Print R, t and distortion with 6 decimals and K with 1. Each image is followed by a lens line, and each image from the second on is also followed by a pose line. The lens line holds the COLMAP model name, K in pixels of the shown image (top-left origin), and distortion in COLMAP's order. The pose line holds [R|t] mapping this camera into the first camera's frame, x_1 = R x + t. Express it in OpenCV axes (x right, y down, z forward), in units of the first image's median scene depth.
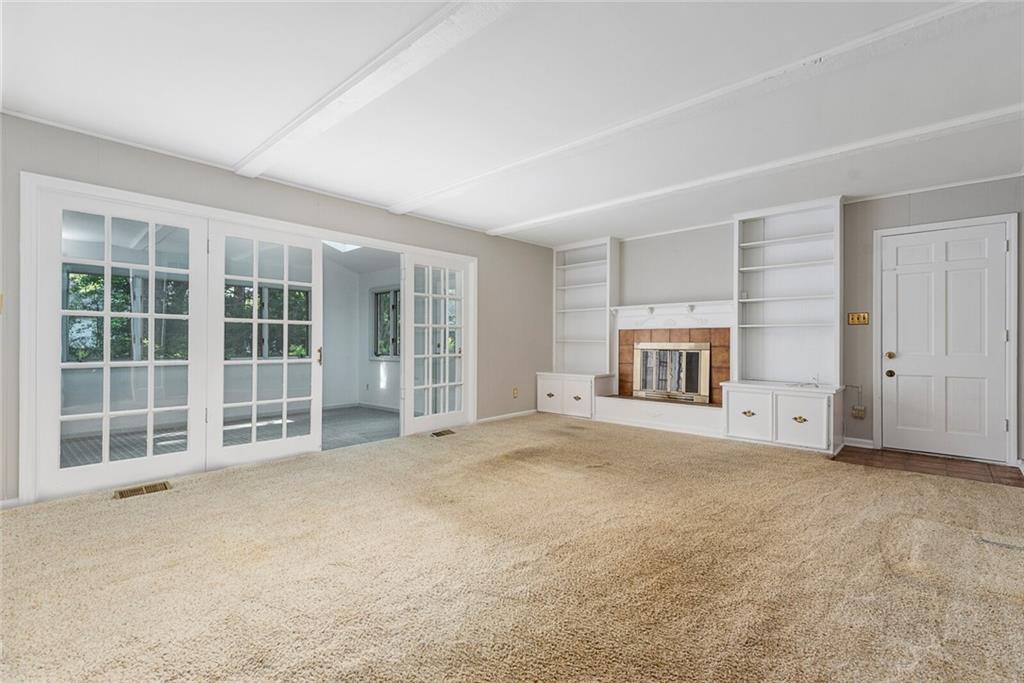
lens RADIAL K [[460.3, 0, 511.0], [0, 460.3, 336.0], [0, 0, 1]] dist [-0.003264, -0.001372]
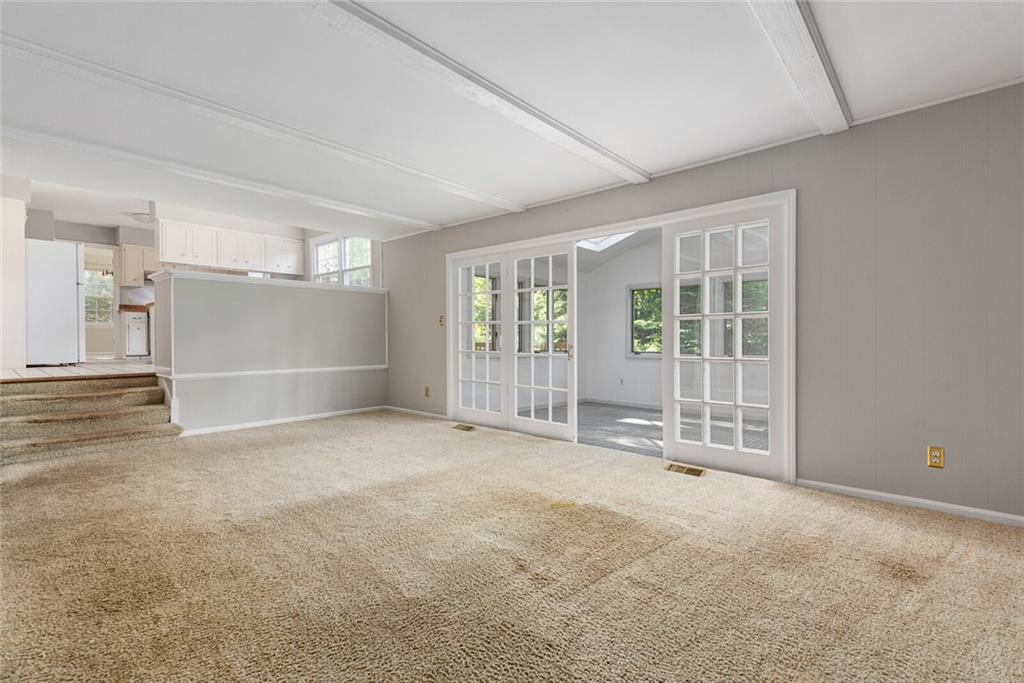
lens RADIAL K [[460.3, 0, 510.5], [0, 460.3, 341.3], [0, 0, 1]] dist [-0.003264, -0.001372]
pose [[0.006134, -0.001805, -0.999980, 0.610903], [0.014310, 0.999896, -0.001718, 0.017931], [0.999879, -0.014299, 0.006159, 0.802616]]
